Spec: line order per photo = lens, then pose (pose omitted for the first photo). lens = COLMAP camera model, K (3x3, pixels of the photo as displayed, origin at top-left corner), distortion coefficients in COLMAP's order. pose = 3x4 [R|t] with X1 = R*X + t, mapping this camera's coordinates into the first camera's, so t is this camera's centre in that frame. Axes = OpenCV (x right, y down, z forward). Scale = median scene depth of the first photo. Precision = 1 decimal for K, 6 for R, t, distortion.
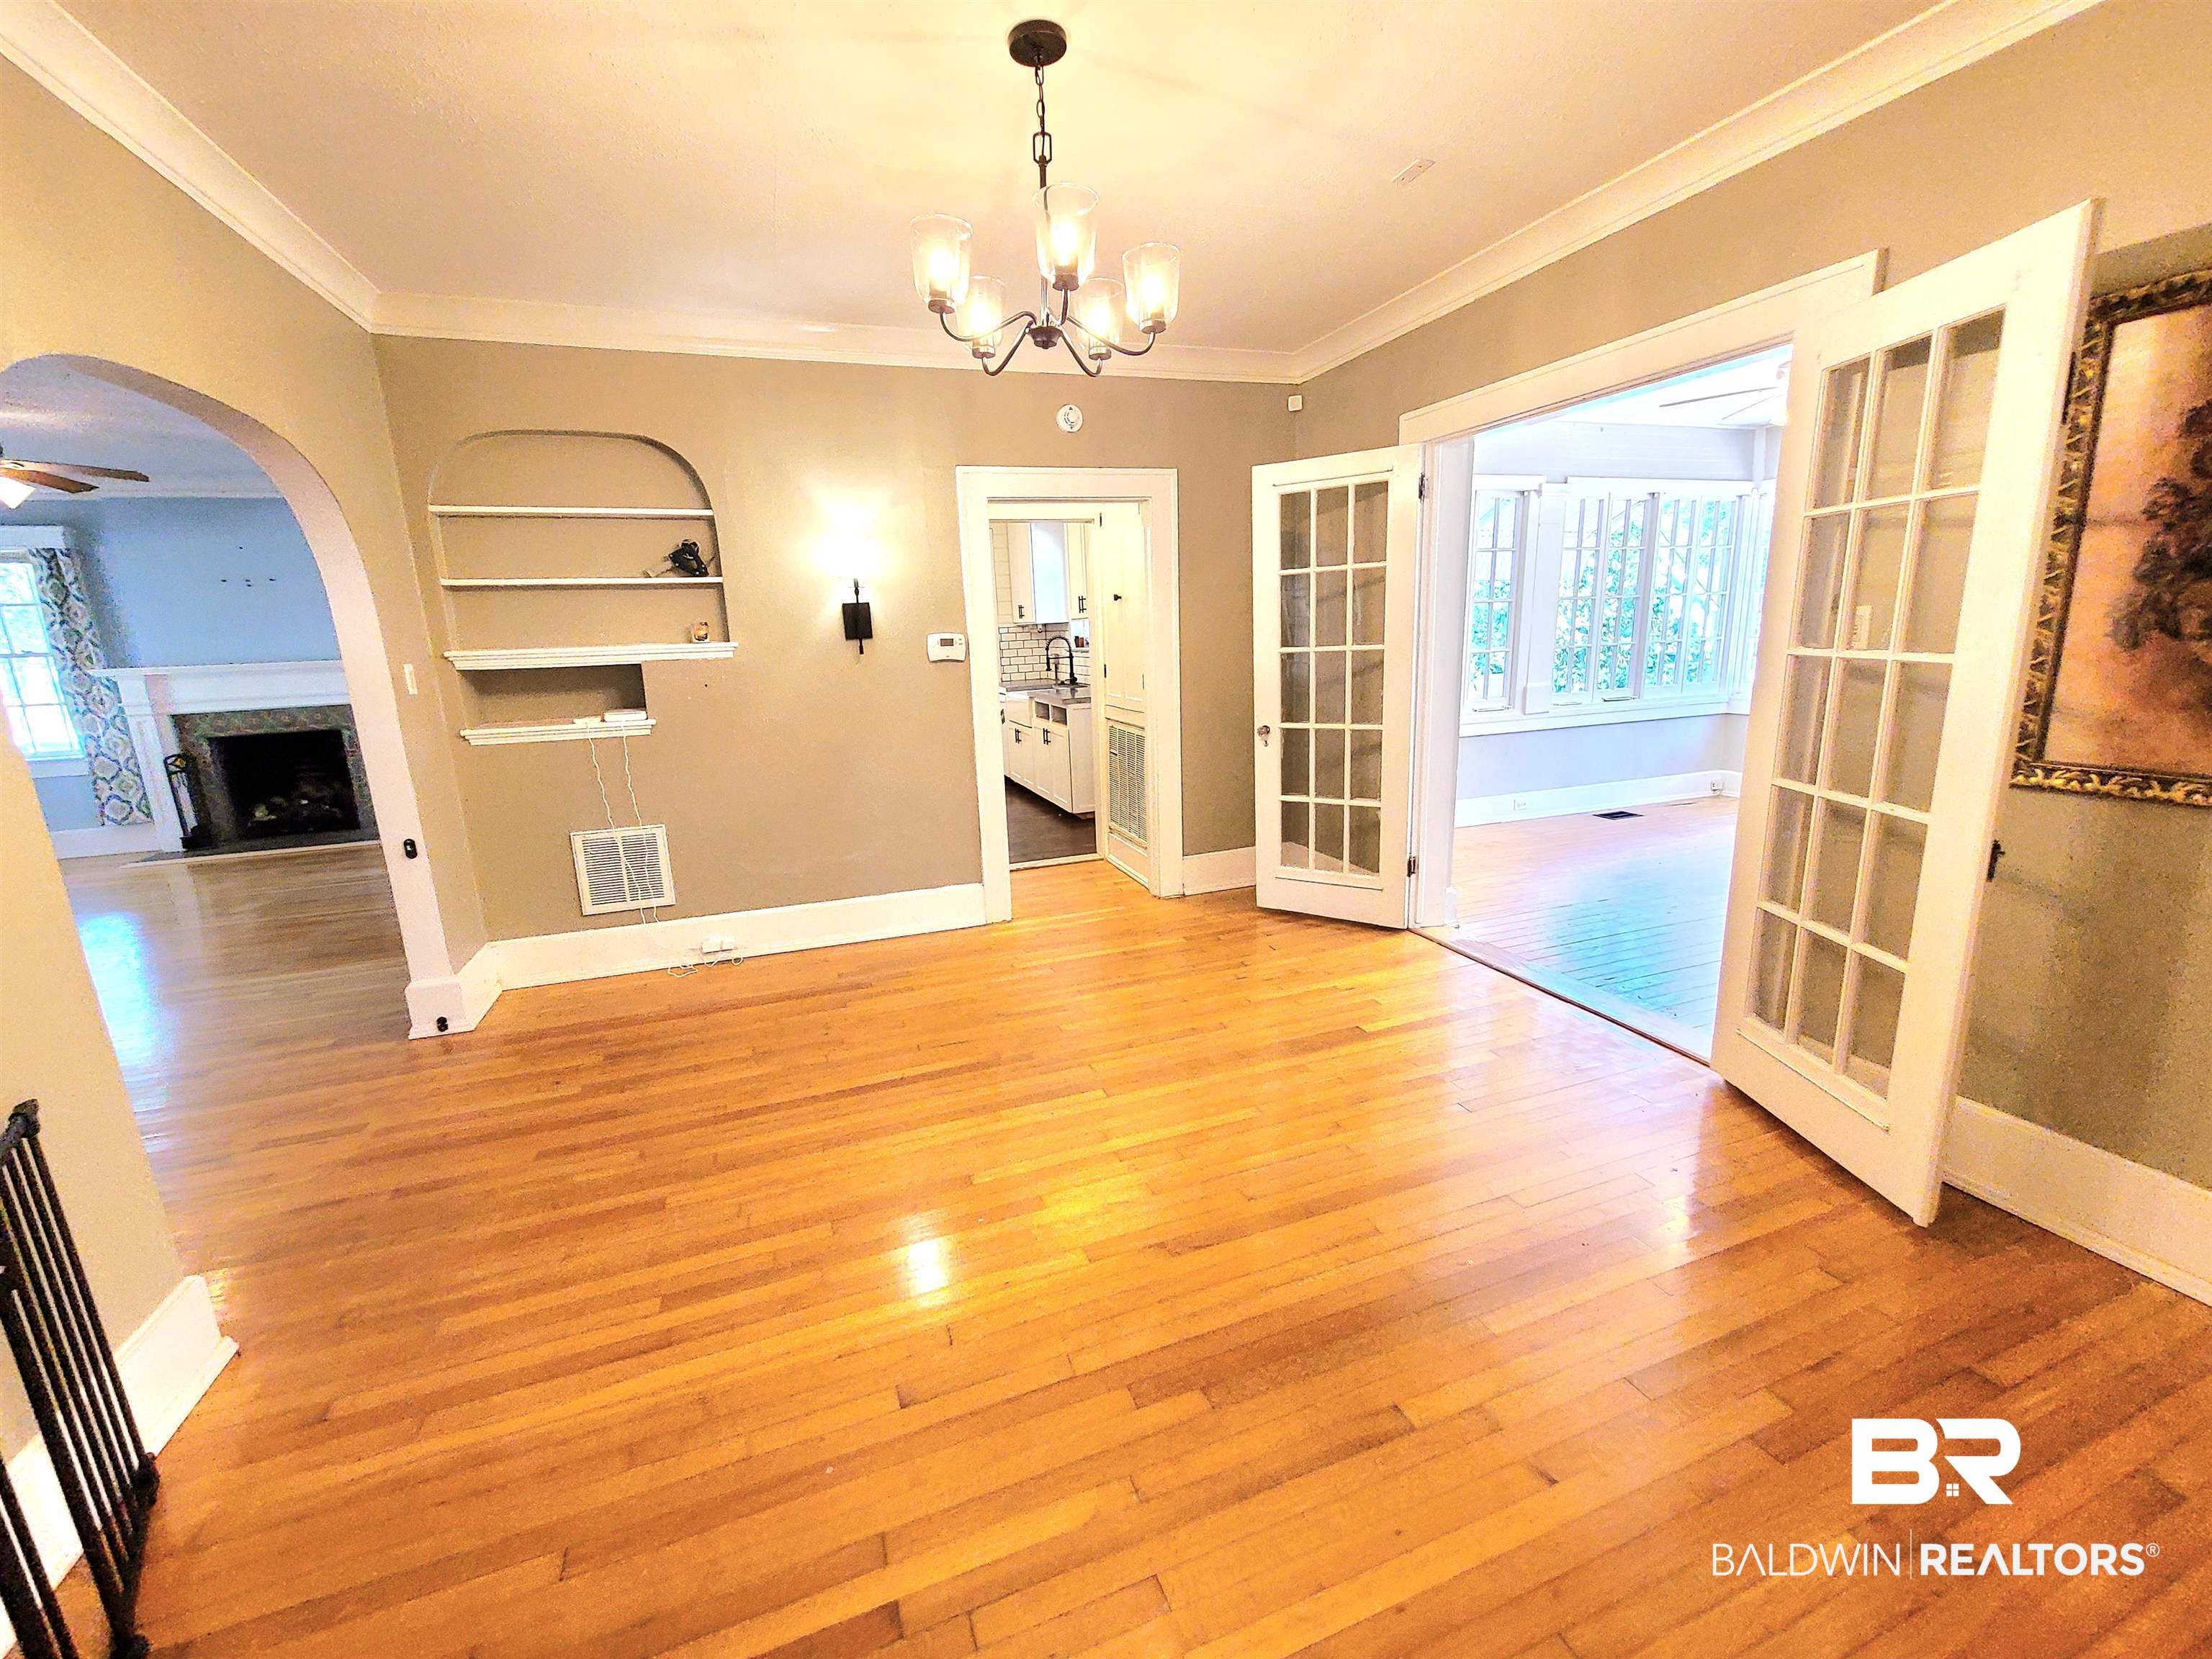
lens RADIAL K [[903.0, 0, 1105.0], [0, 903.0, 826.1], [0, 0, 1]] dist [-0.000801, -0.000392]
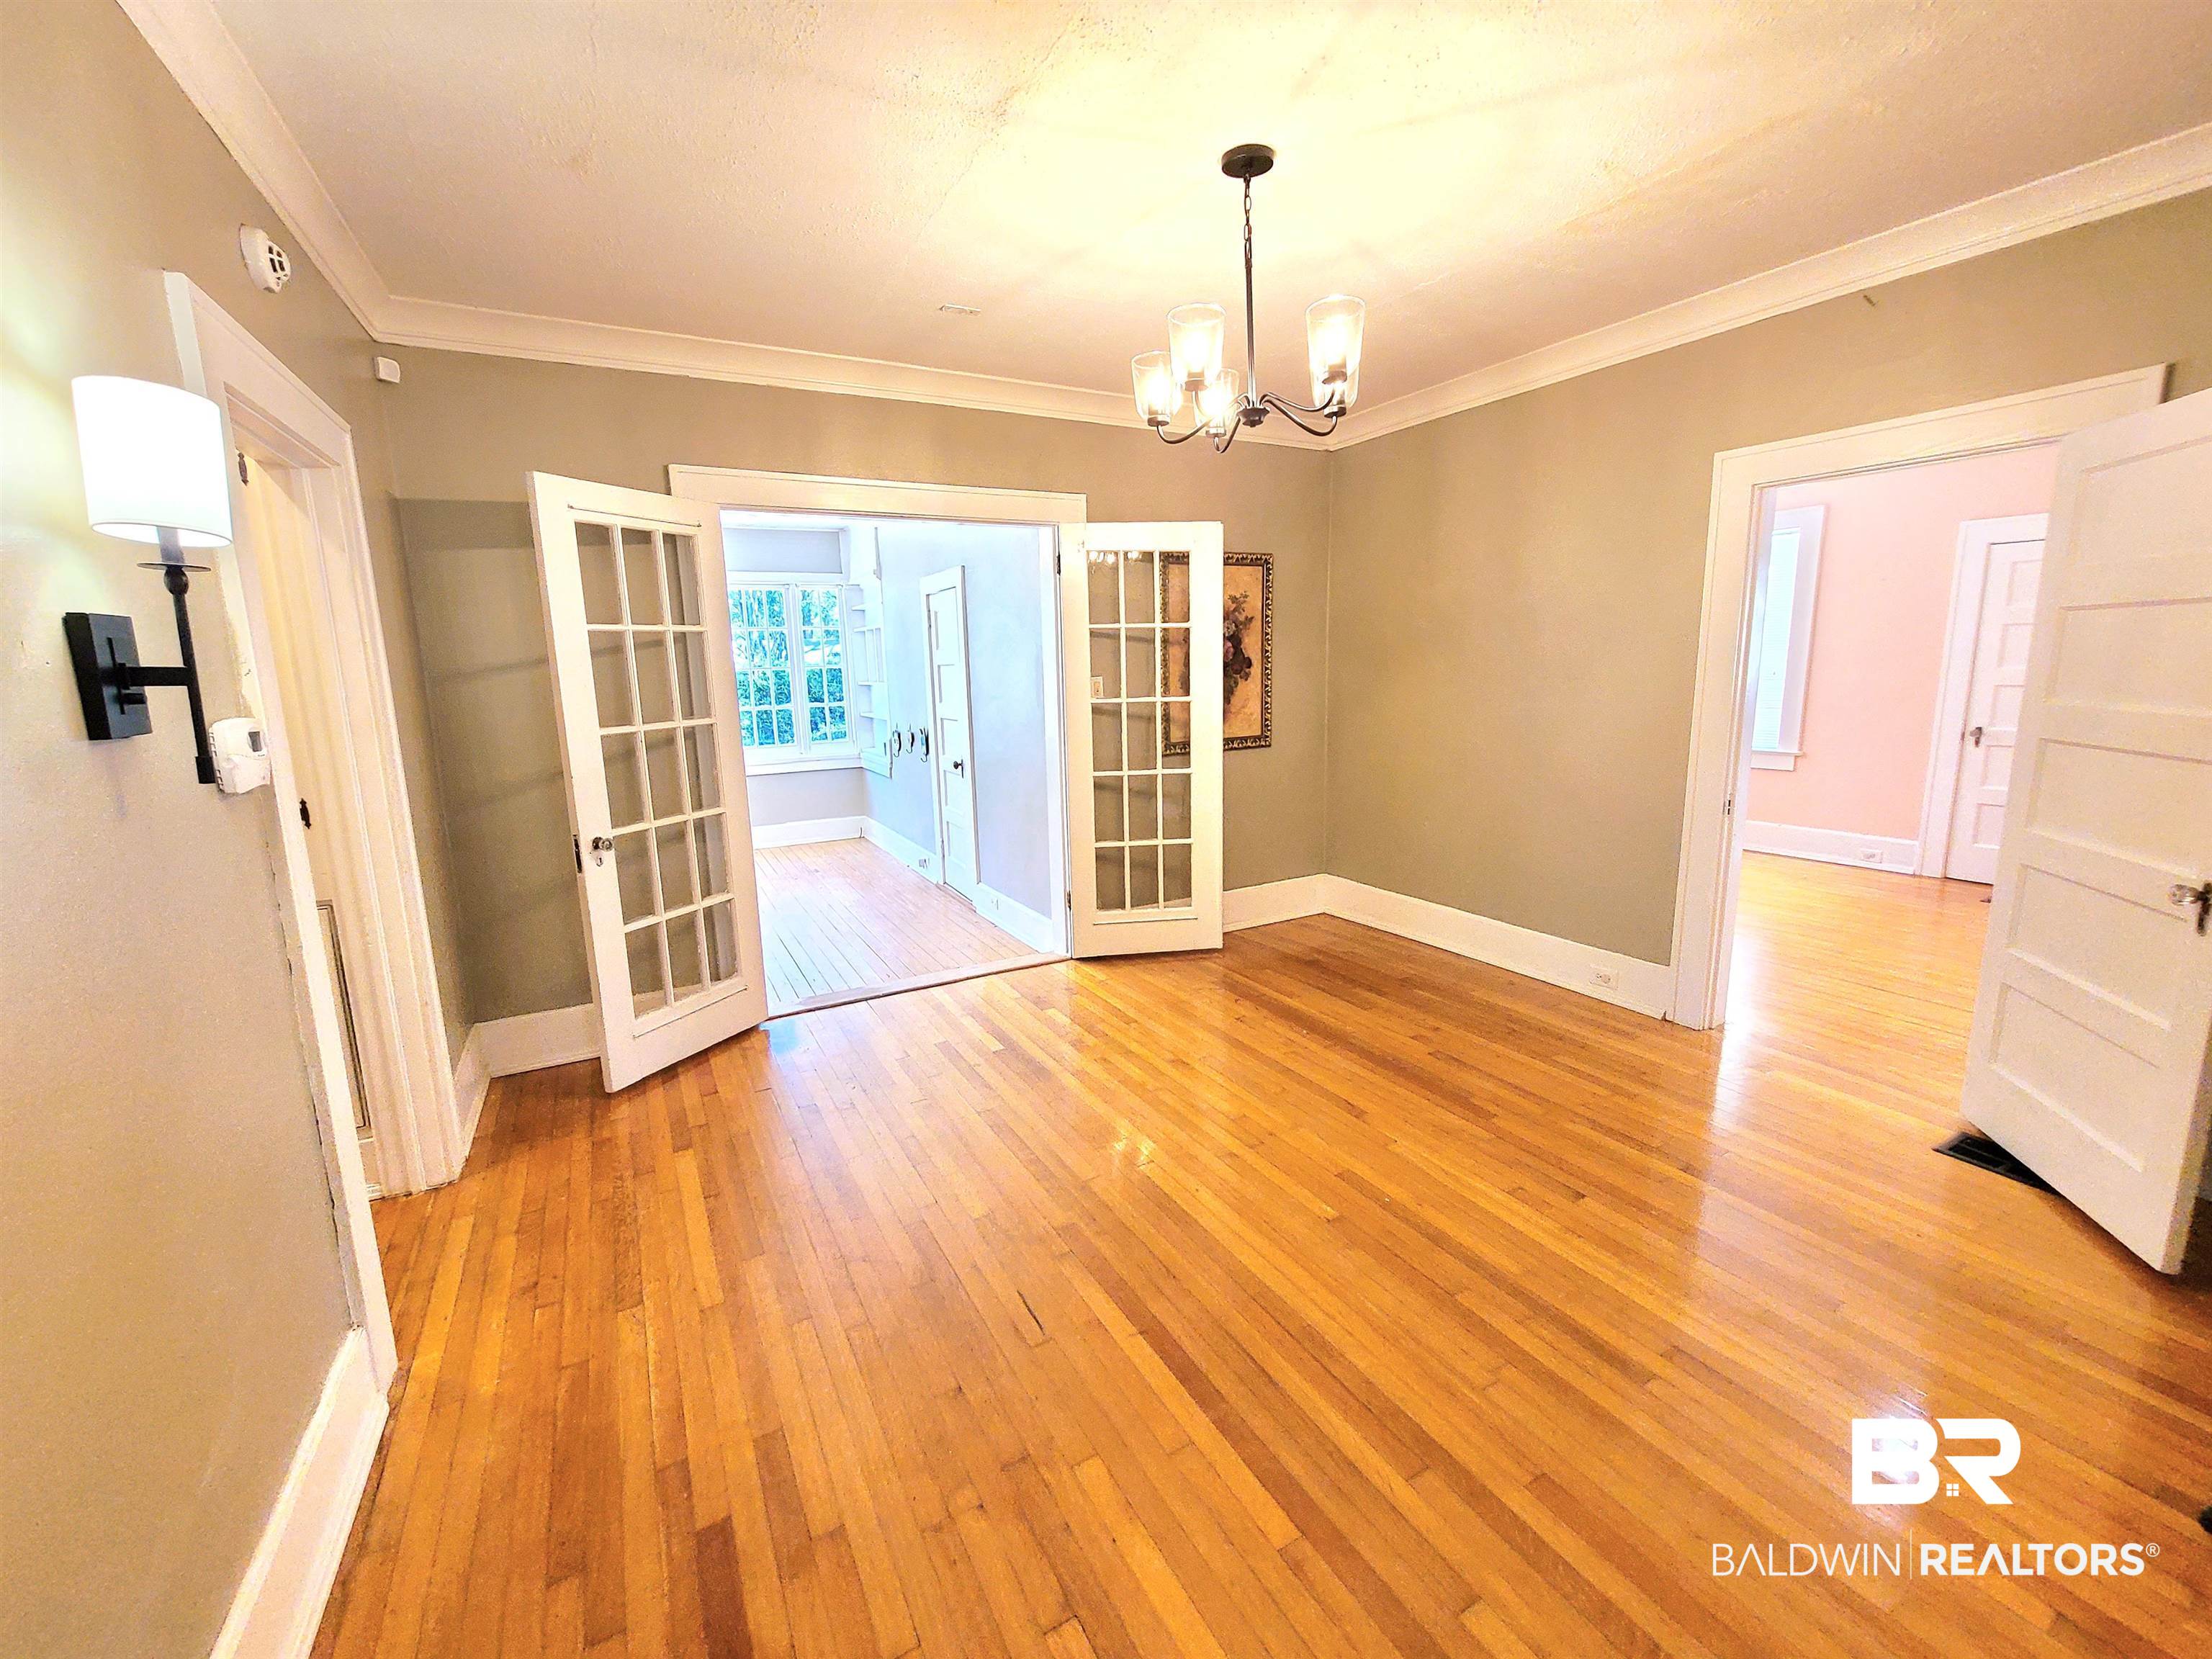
lens RADIAL K [[903.0, 0, 1105.6], [0, 903.0, 820.3], [0, 0, 1]] dist [-0.000801, -0.000392]
pose [[-0.148602, -0.133295, 0.979872, -0.554036], [0.242123, 0.955811, 0.166741, -0.139797], [-0.958798, 0.262028, -0.109762, 0.662474]]
